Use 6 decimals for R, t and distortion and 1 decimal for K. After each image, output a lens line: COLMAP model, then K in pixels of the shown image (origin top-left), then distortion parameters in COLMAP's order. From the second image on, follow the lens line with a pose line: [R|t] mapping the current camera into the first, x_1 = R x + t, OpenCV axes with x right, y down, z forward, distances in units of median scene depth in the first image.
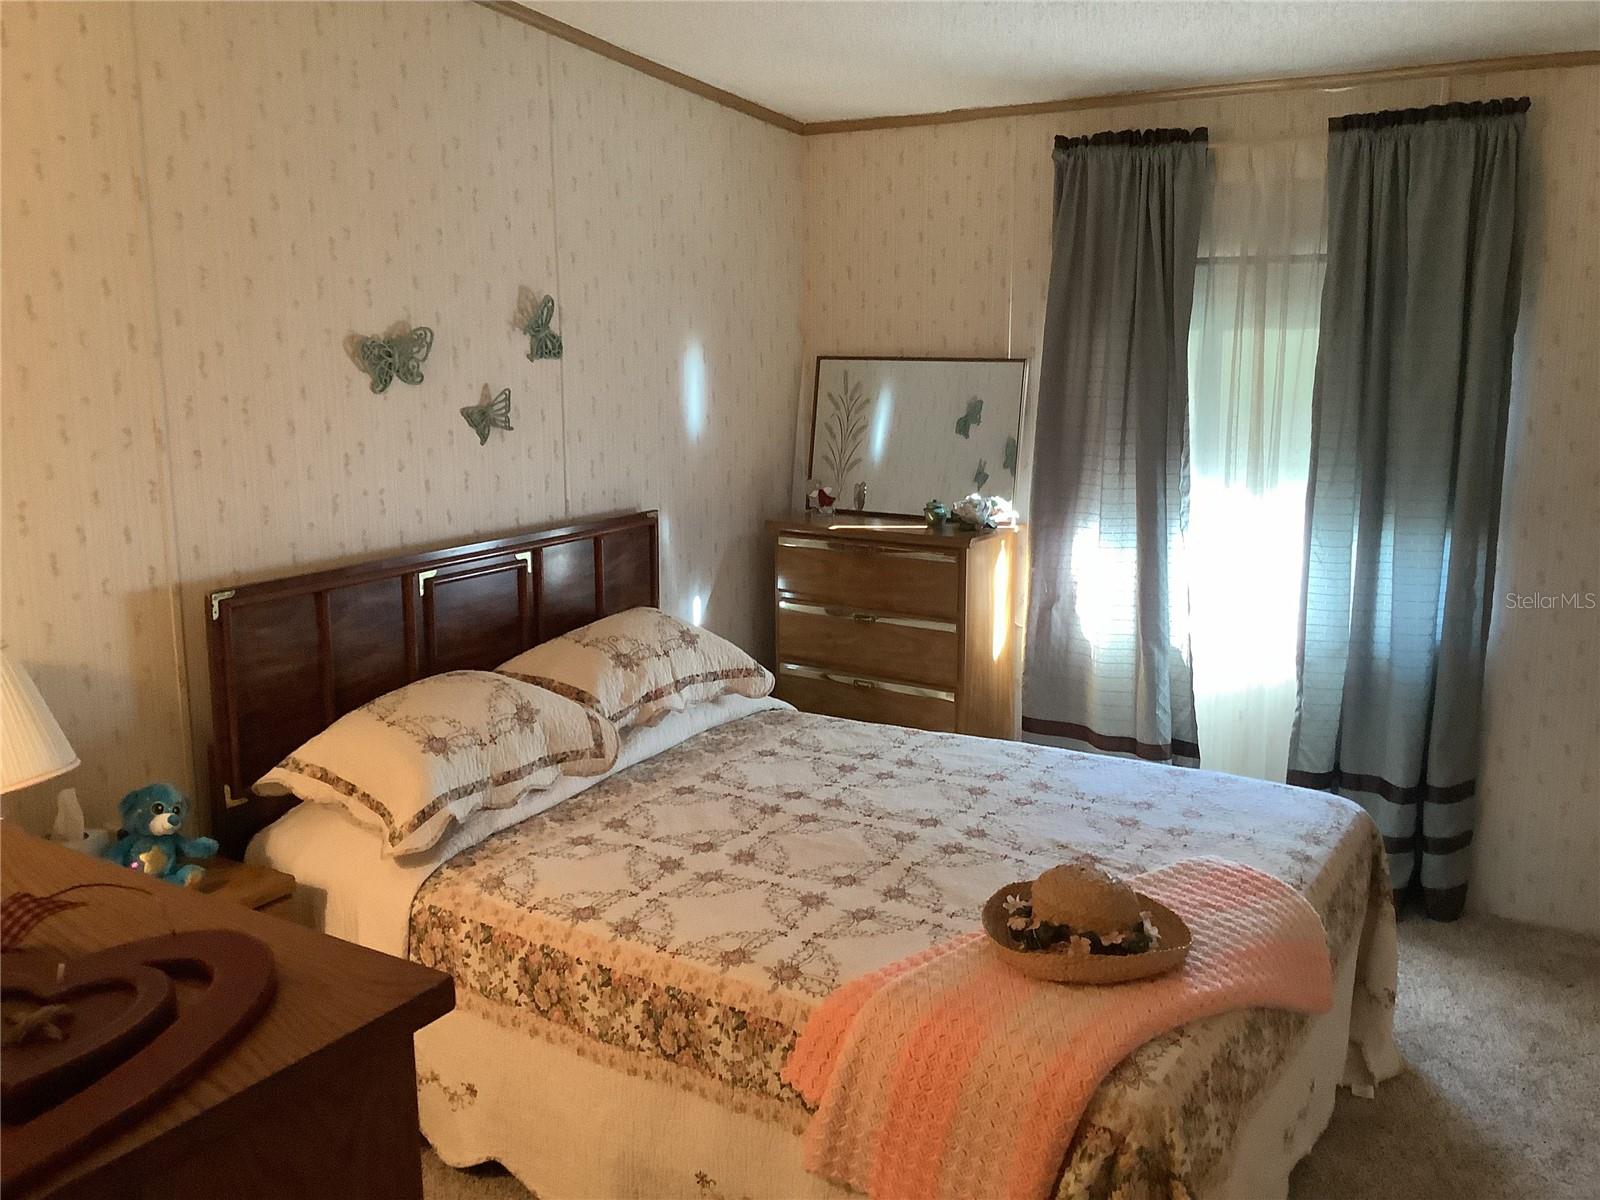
lens RADIAL K [[1437.6, 0, 797.3], [0, 1437.6, 595.1], [0, 0, 1]] dist [0.102754, -0.200886]
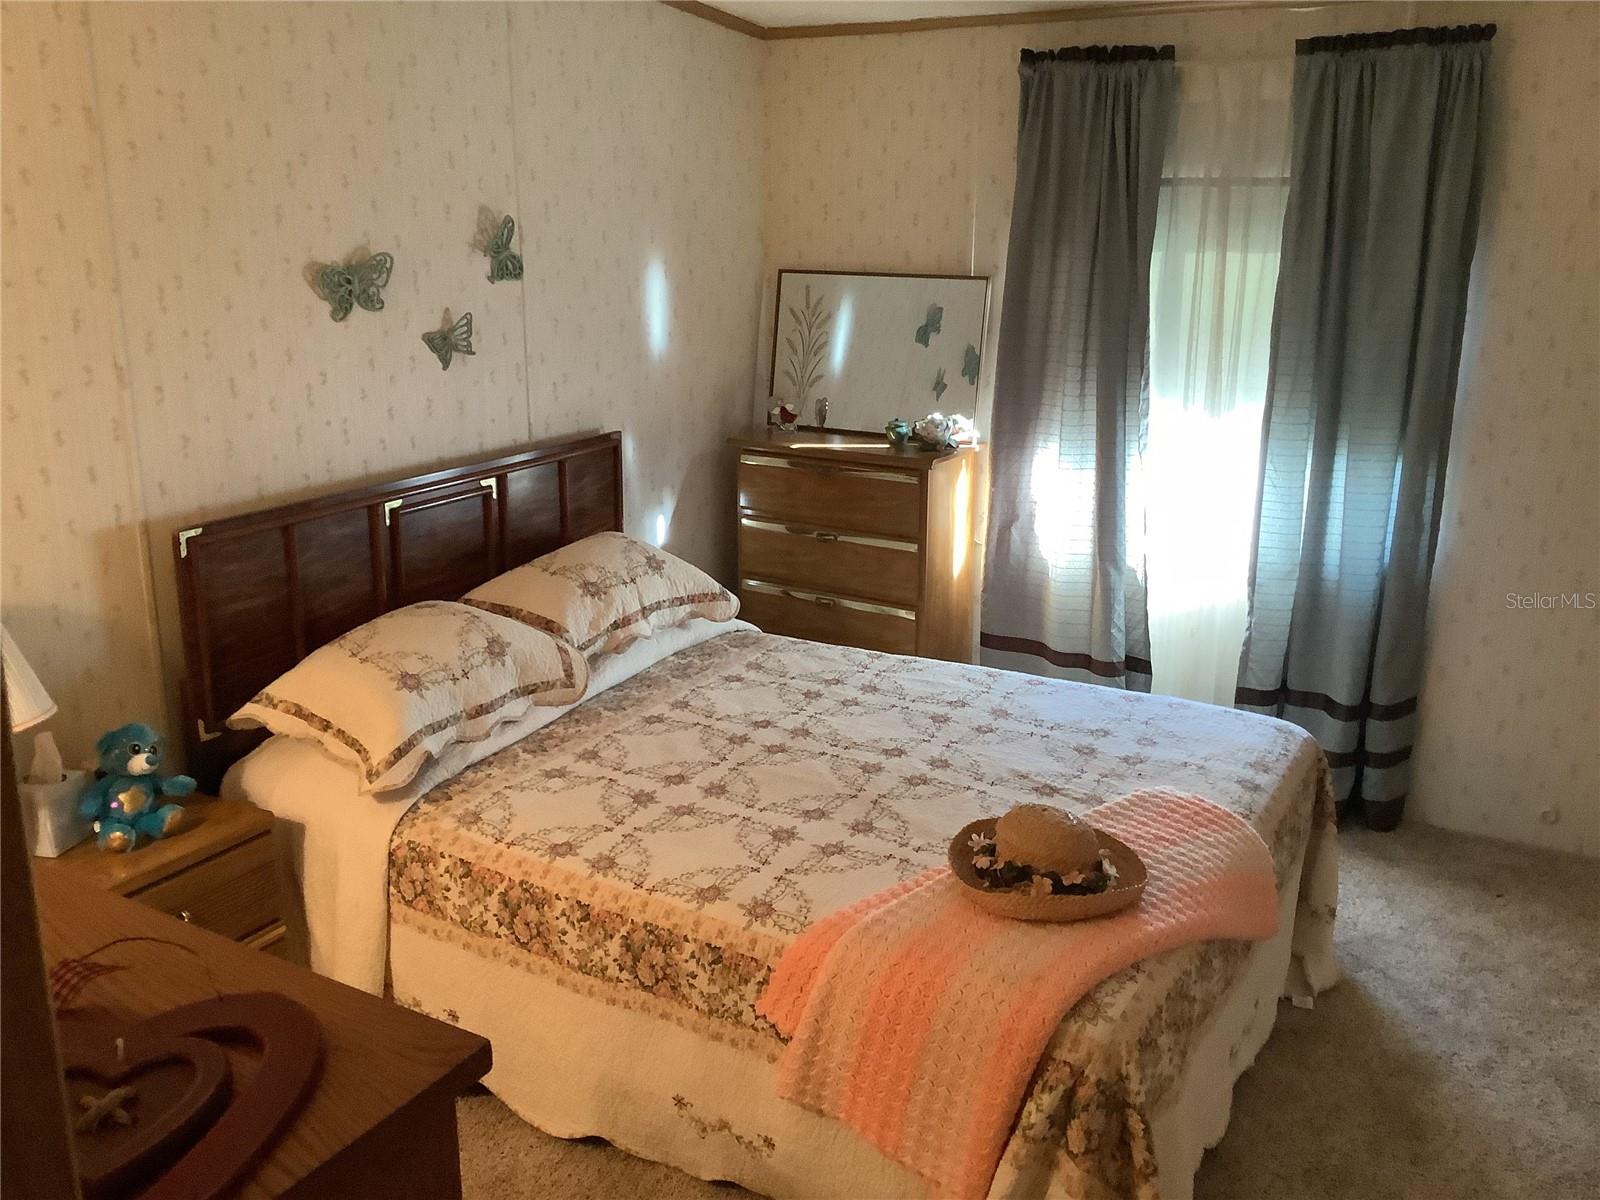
lens RADIAL K [[1437.6, 0, 797.3], [0, 1437.6, 595.1], [0, 0, 1]] dist [0.102754, -0.200886]
pose [[0.999407, -0.002103, 0.034374, -0.012293], [-0.000768, 0.996524, 0.083305, -0.038634], [-0.034430, -0.083282, 0.995931, -0.011949]]
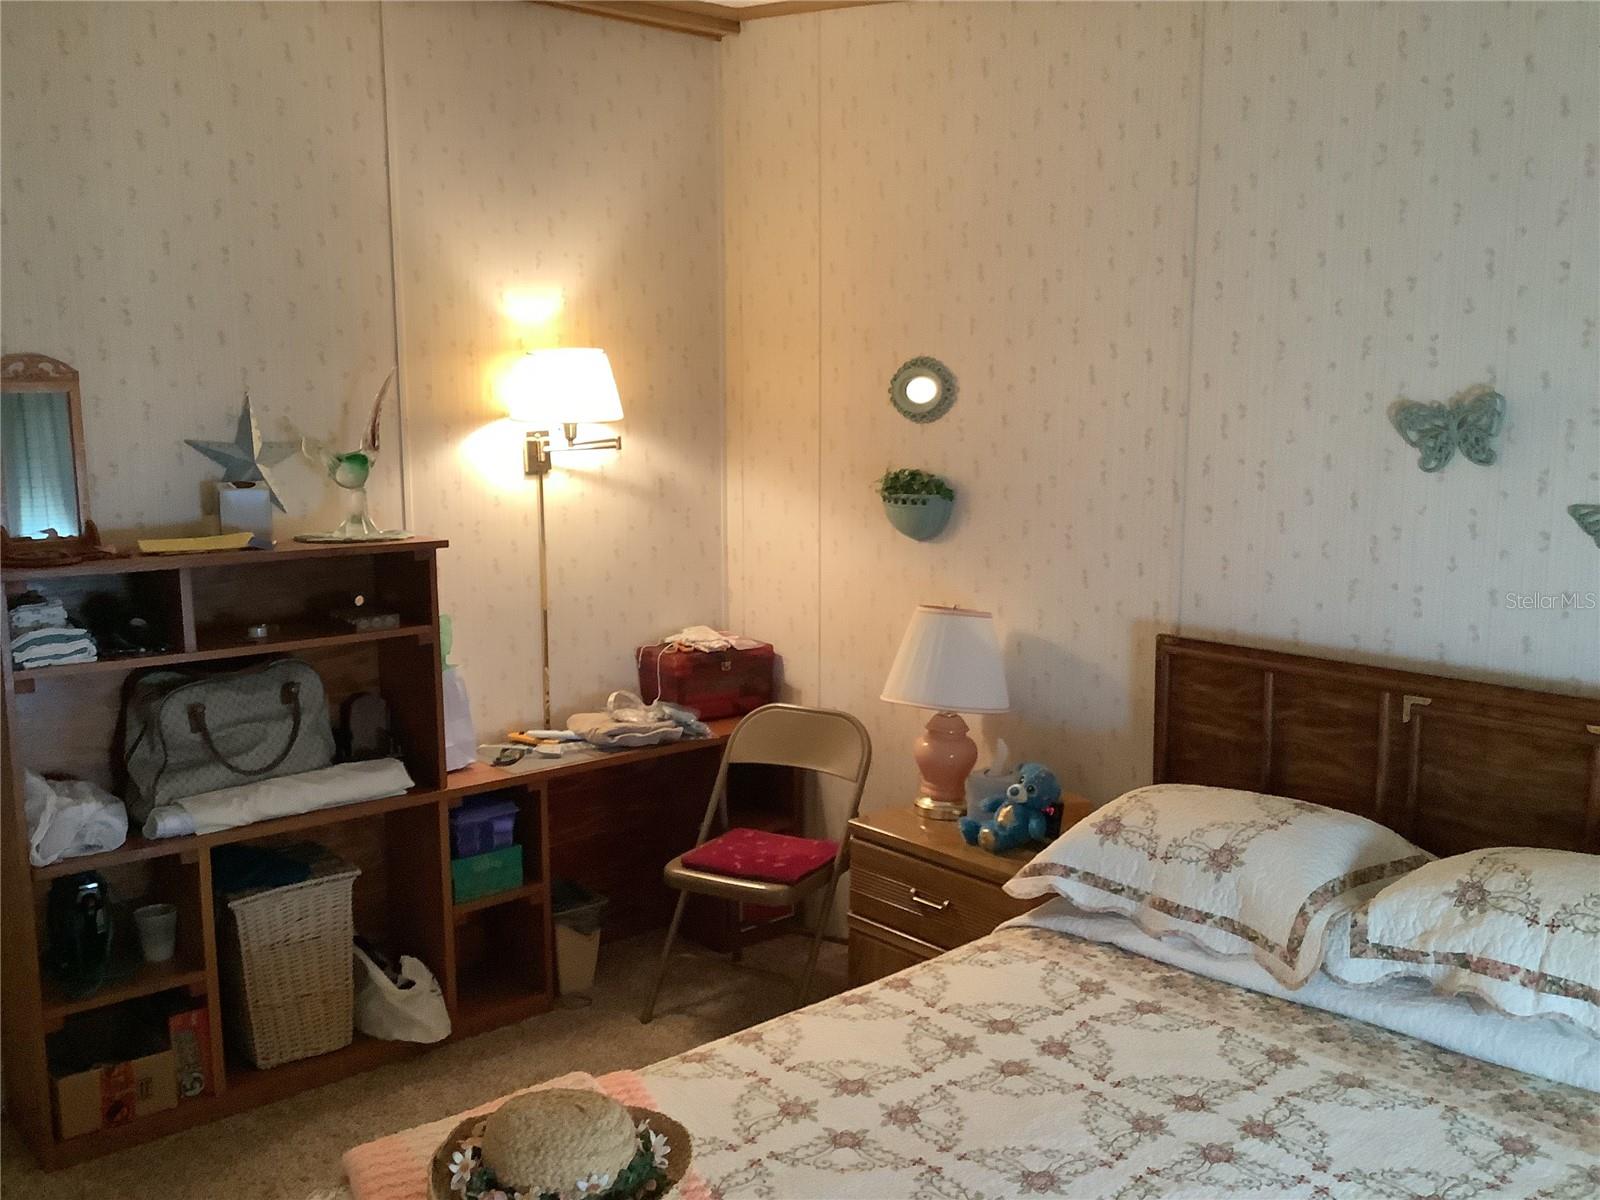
lens RADIAL K [[1437.6, 0, 797.3], [0, 1437.6, 595.1], [0, 0, 1]] dist [0.102754, -0.200886]
pose [[-0.276866, 0.143789, -0.950090, 0.645374], [-0.180936, 0.963253, 0.198508, -0.182346], [0.943720, 0.226866, -0.240675, 0.935995]]
